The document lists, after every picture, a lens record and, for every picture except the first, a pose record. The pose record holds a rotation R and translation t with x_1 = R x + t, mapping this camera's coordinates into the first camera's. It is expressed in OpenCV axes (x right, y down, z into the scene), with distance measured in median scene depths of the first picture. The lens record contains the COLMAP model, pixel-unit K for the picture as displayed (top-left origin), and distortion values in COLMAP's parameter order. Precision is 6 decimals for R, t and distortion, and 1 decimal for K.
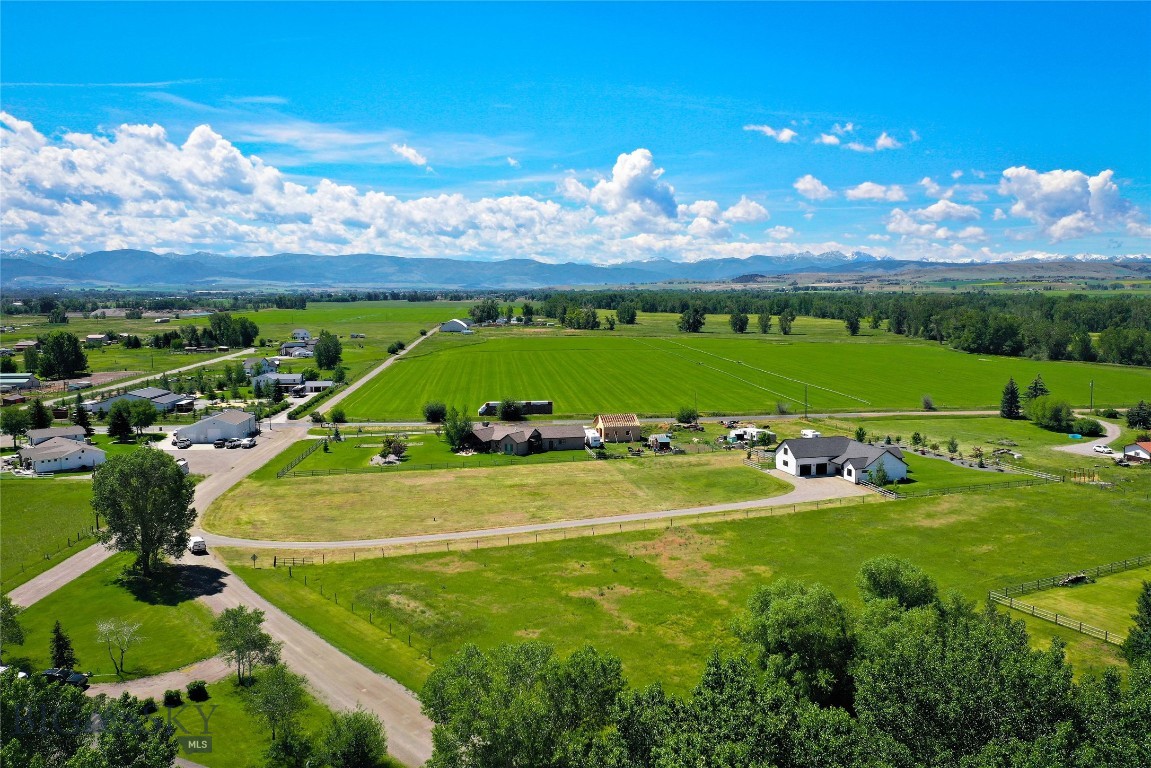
lens RADIAL K [[917.3, 0, 576.6], [0, 917.3, 346.3], [0, 0, 1]] dist [-0.003279, 0.001434]
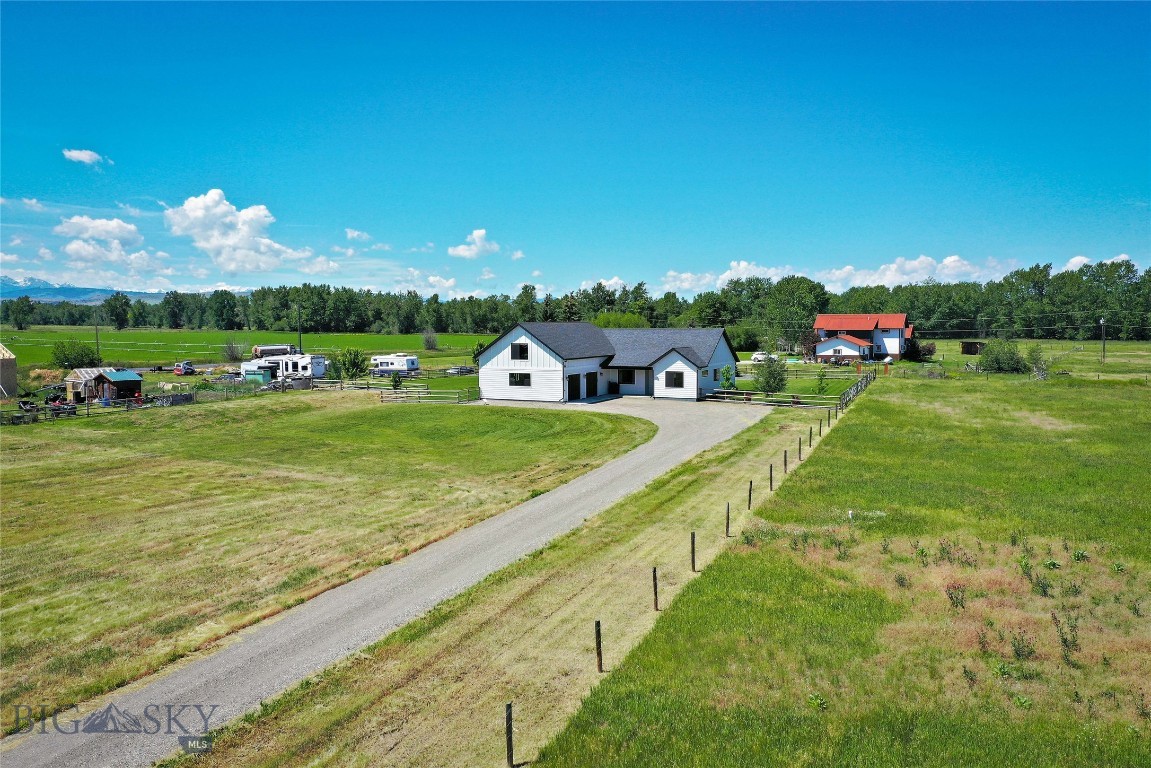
lens RADIAL K [[917.3, 0, 576.6], [0, 917.3, 346.3], [0, 0, 1]] dist [-0.003279, 0.001434]
pose [[0.669274, -0.019240, 0.742766, -0.071848], [0.046285, 0.998803, -0.015834, 0.120019], [-0.741572, 0.044977, 0.669364, 0.693138]]
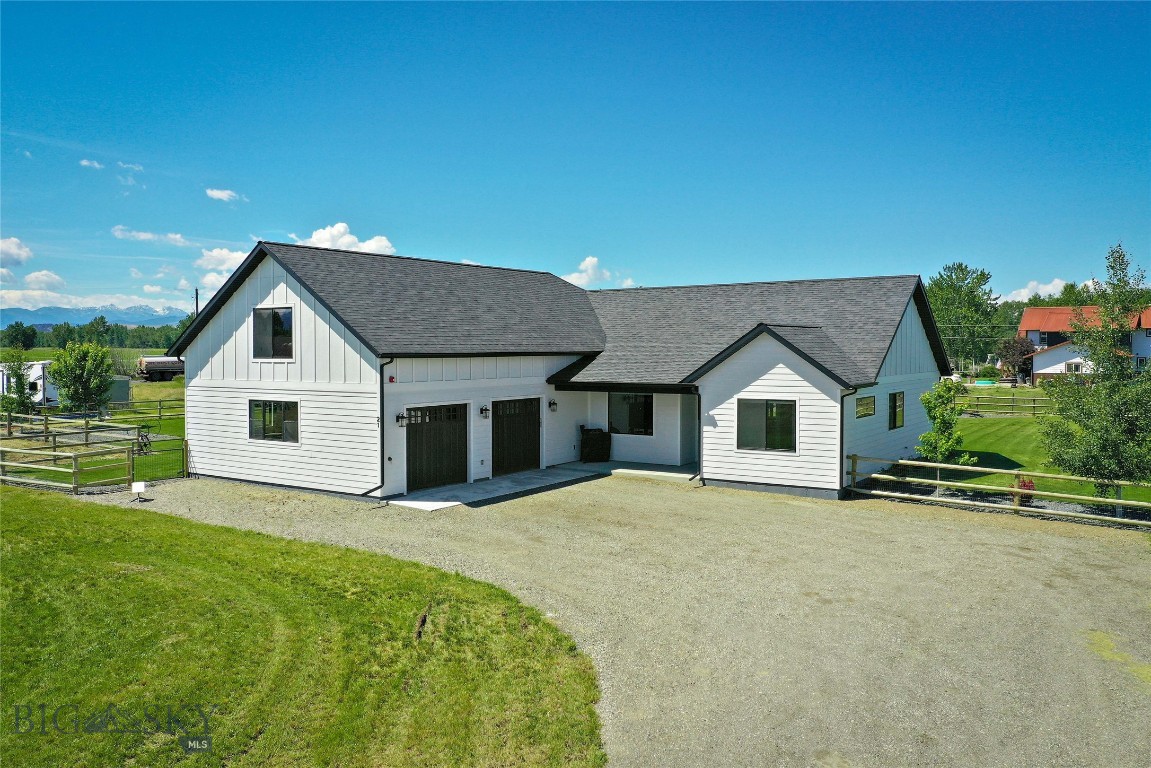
lens RADIAL K [[917.3, 0, 576.6], [0, 917.3, 346.3], [0, 0, 1]] dist [-0.003279, 0.001434]
pose [[0.754216, 0.004018, 0.656614, 0.171995], [0.039230, 0.997919, -0.051168, 0.125210], [-0.655454, 0.064350, 0.752489, 0.866335]]
